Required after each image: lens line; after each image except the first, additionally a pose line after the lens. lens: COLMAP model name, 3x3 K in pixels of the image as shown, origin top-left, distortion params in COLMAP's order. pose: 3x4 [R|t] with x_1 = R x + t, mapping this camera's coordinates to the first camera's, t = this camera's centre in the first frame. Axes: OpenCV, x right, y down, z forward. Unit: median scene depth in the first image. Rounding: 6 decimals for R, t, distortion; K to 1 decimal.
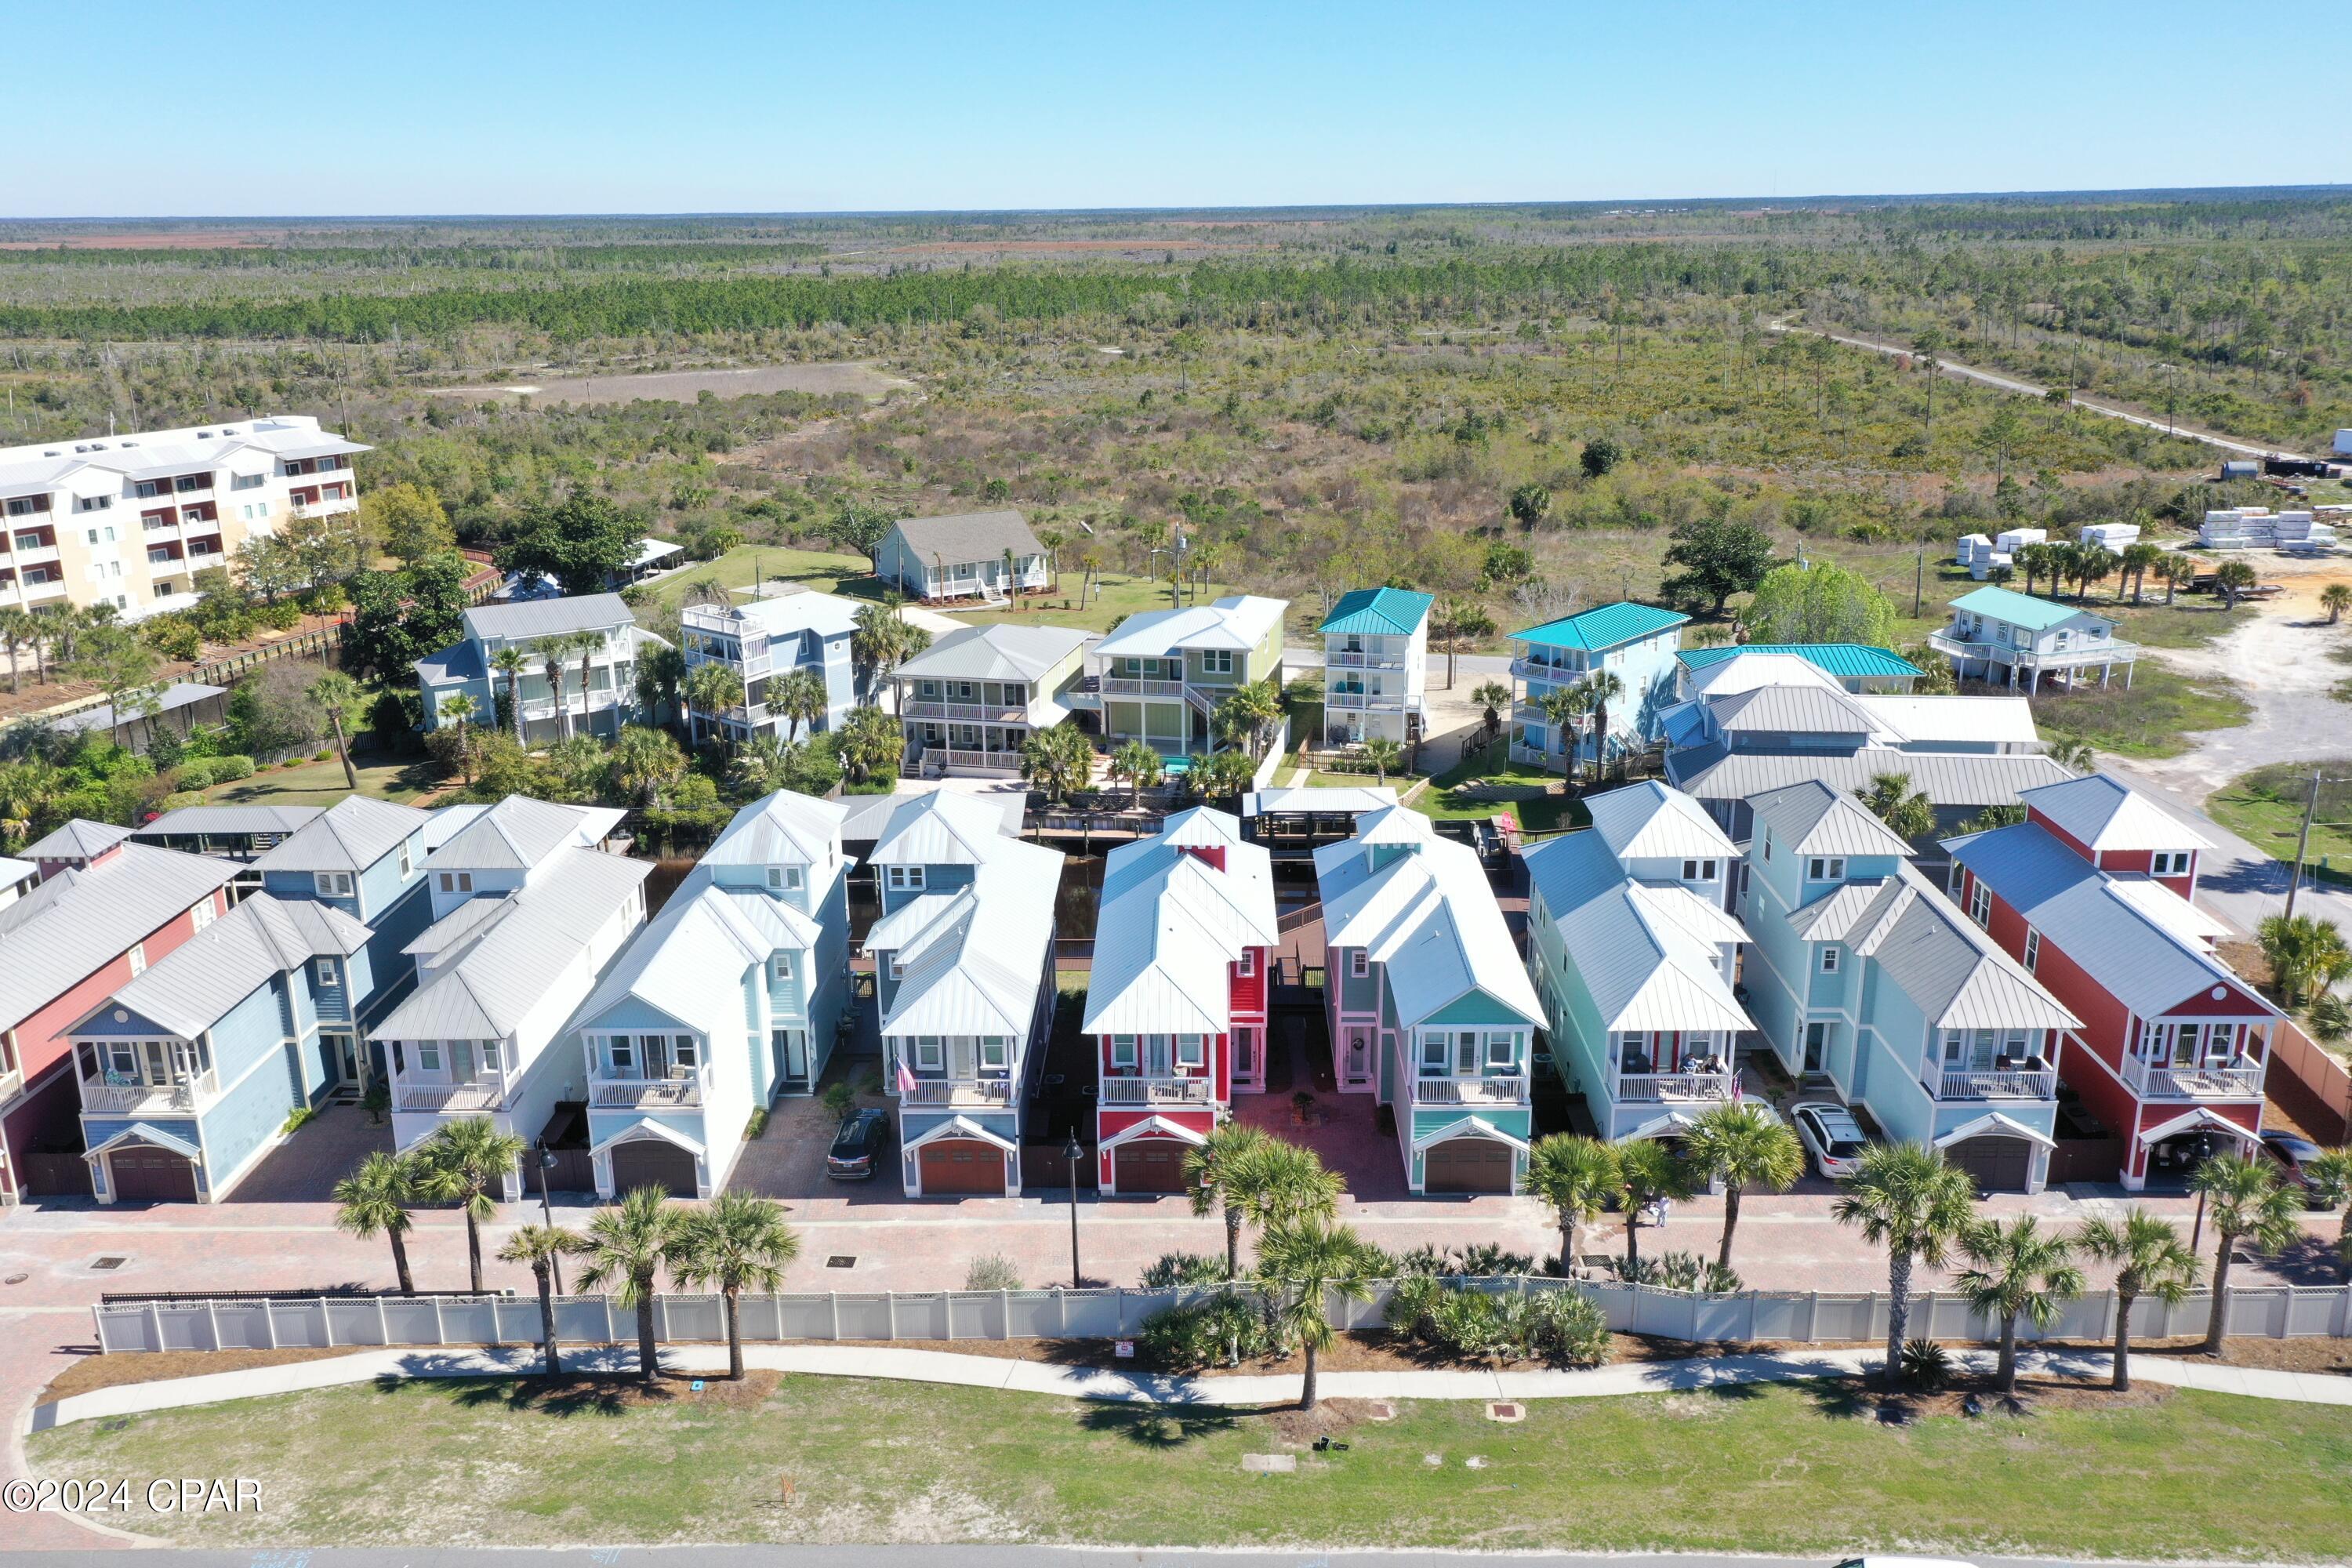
lens RADIAL K [[1873.8, 0, 1176.0], [0, 1873.8, 784.0], [0, 0, 1]] dist [0.010611, 0.014115]
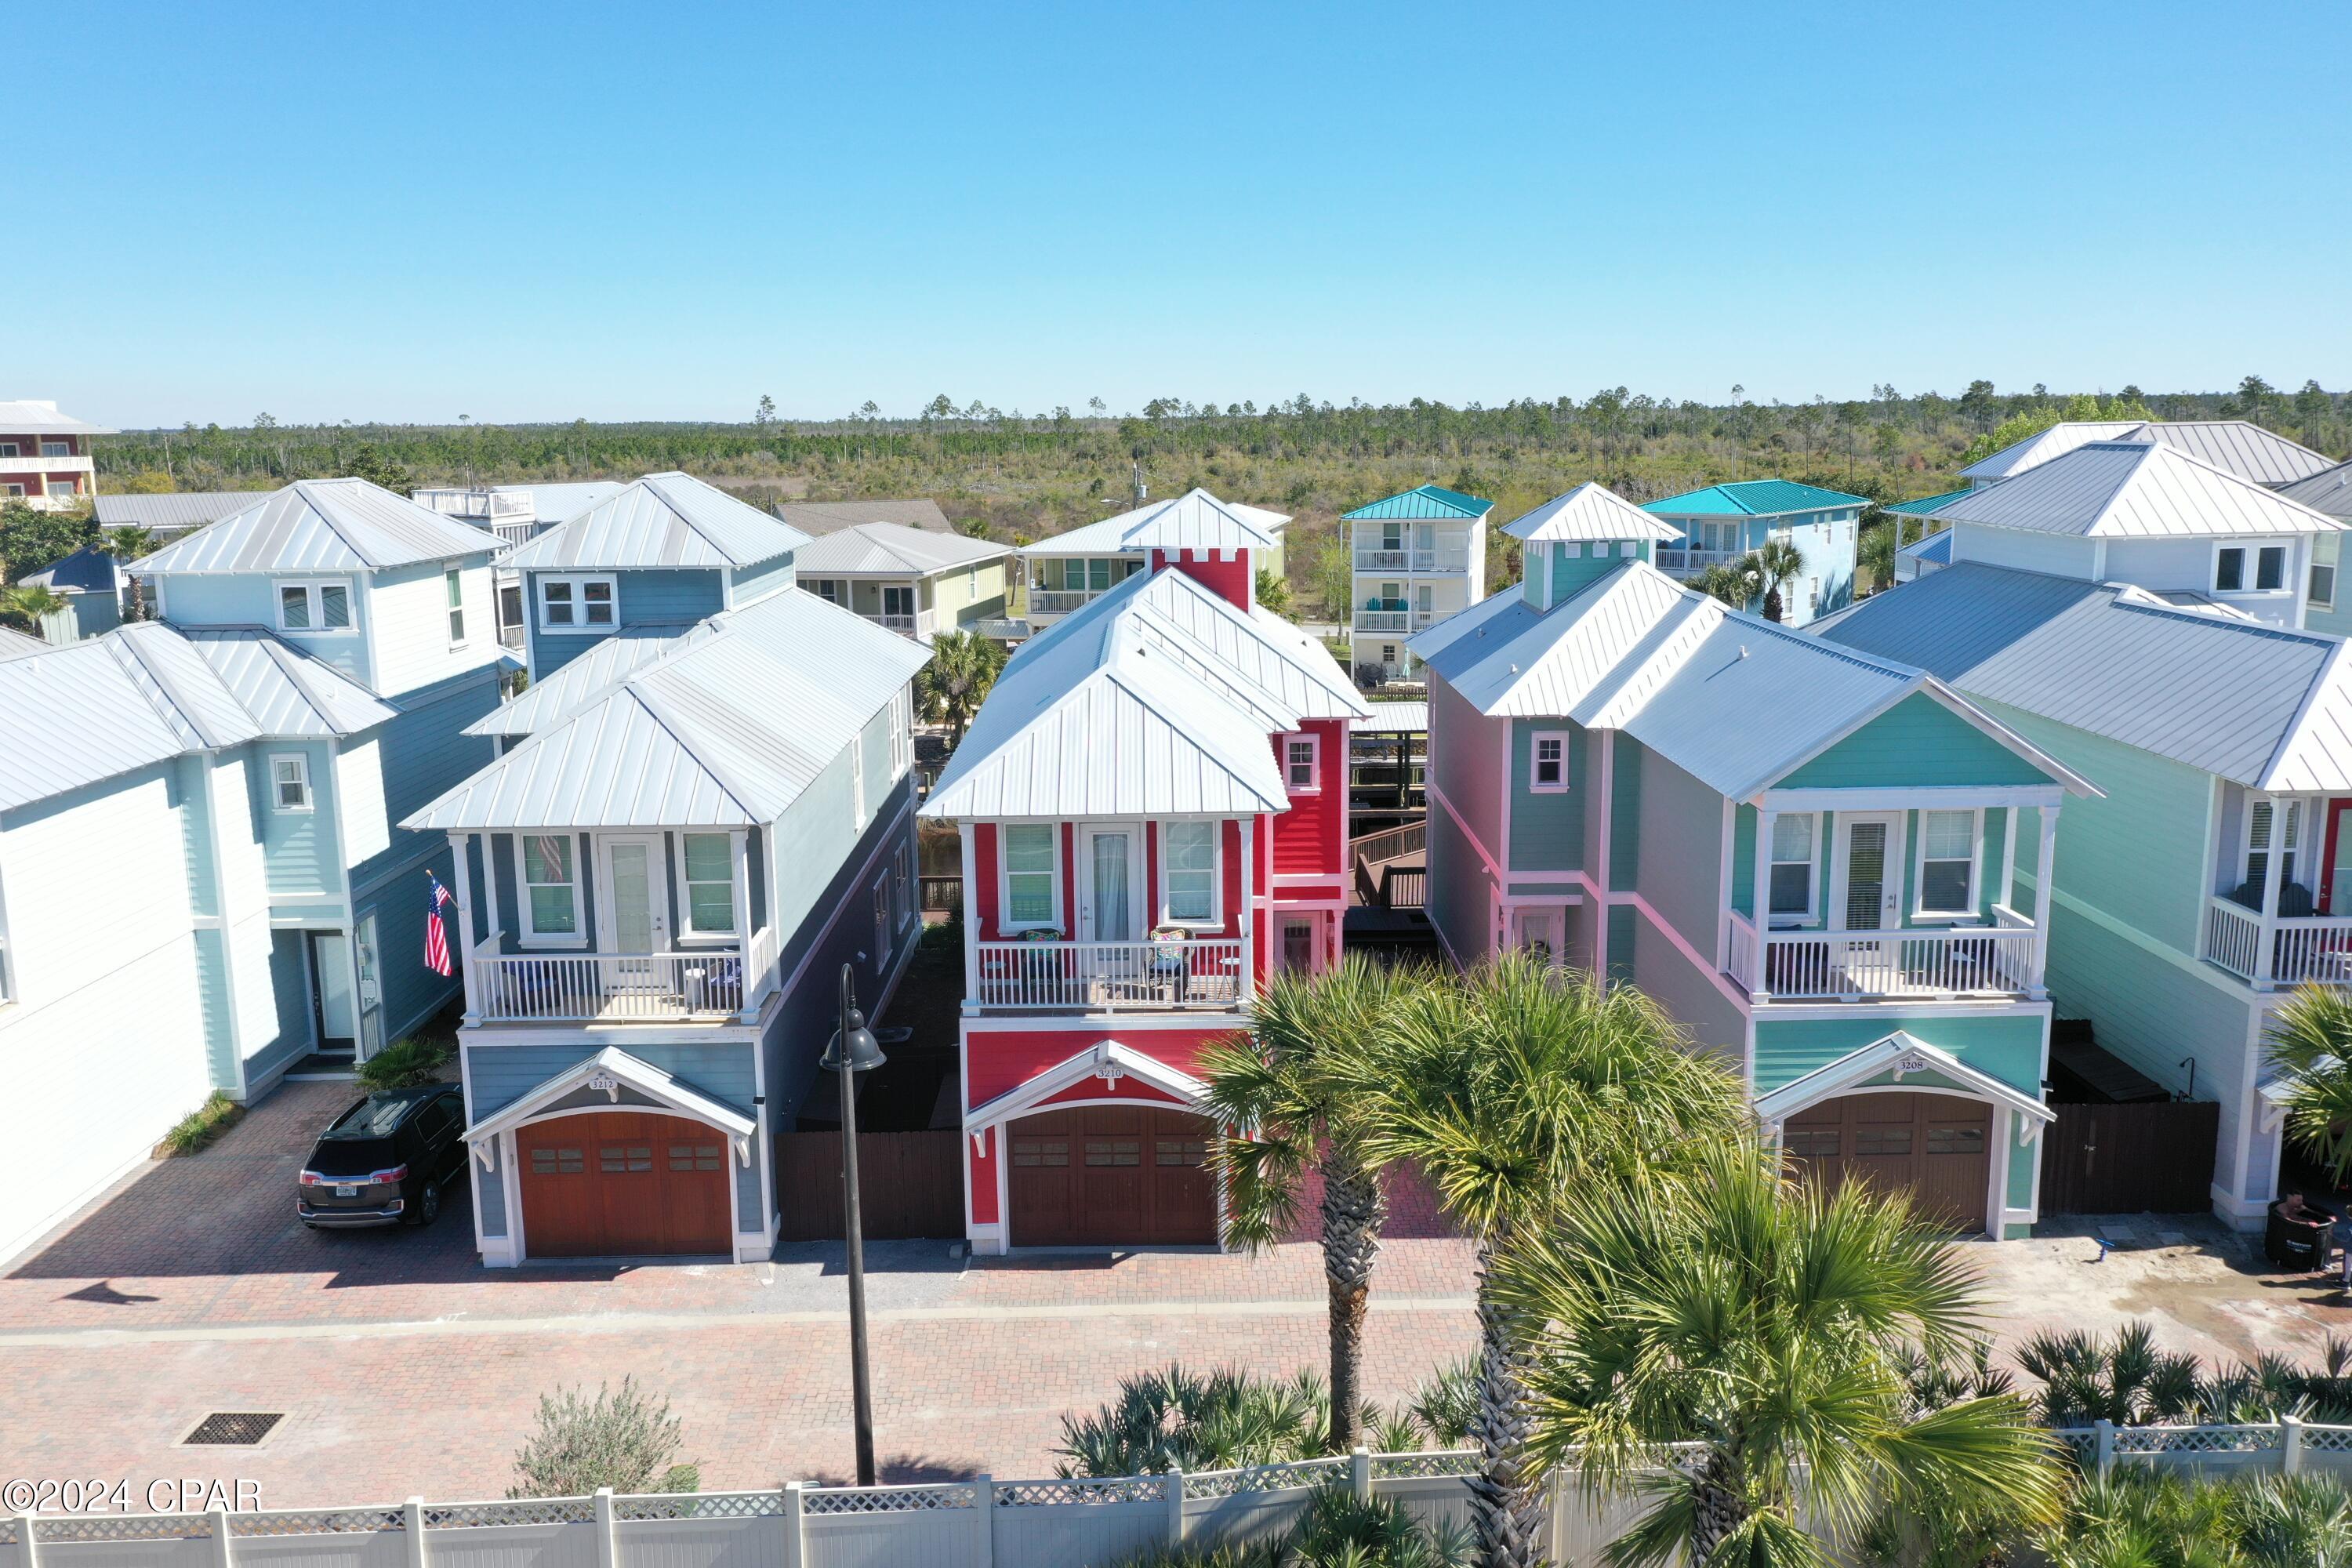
lens RADIAL K [[1873.8, 0, 1176.0], [0, 1873.8, 784.0], [0, 0, 1]] dist [0.010611, 0.014115]
pose [[0.999671, -0.006281, 0.024886, -0.005906], [0.008938, 0.994097, -0.108122, 0.163867], [-0.024060, 0.108309, 0.993826, 0.591521]]
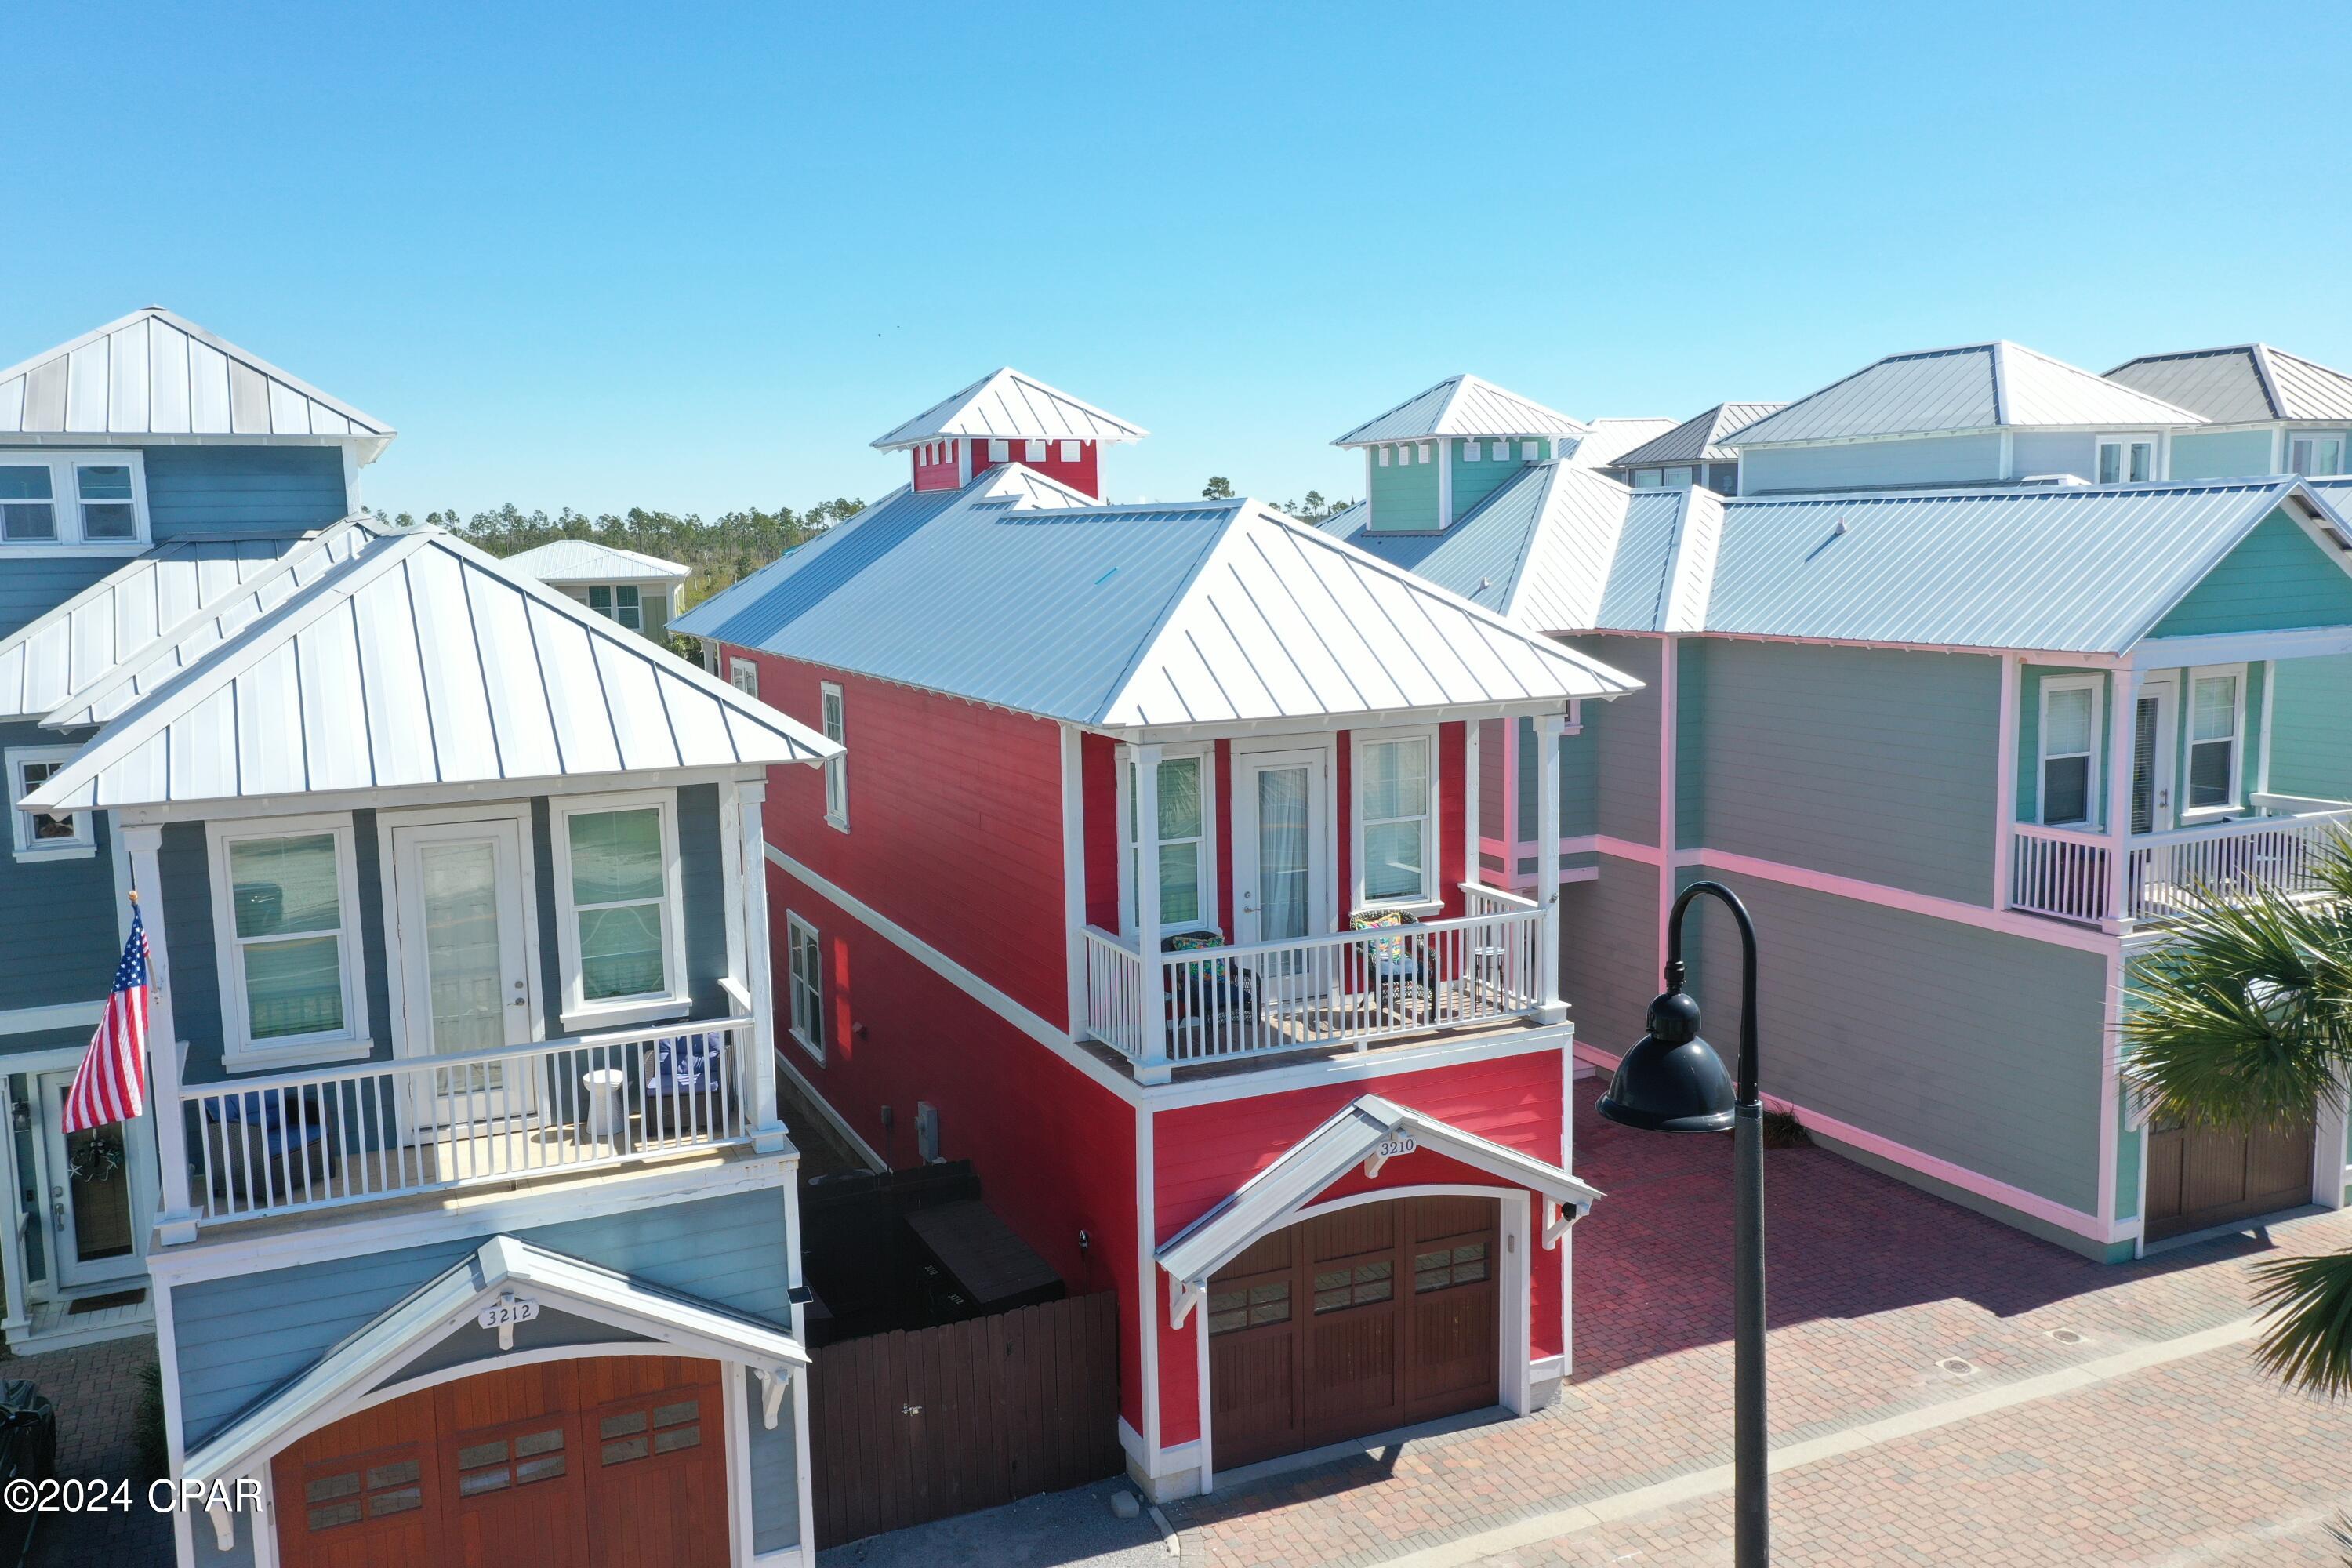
lens RADIAL K [[1873.8, 0, 1176.0], [0, 1873.8, 784.0], [0, 0, 1]] dist [0.010611, 0.014115]
pose [[0.901526, -0.065825, 0.427688, -0.131591], [0.138323, 0.980344, -0.140688, 0.166053], [-0.410021, 0.185993, 0.892911, 0.778531]]
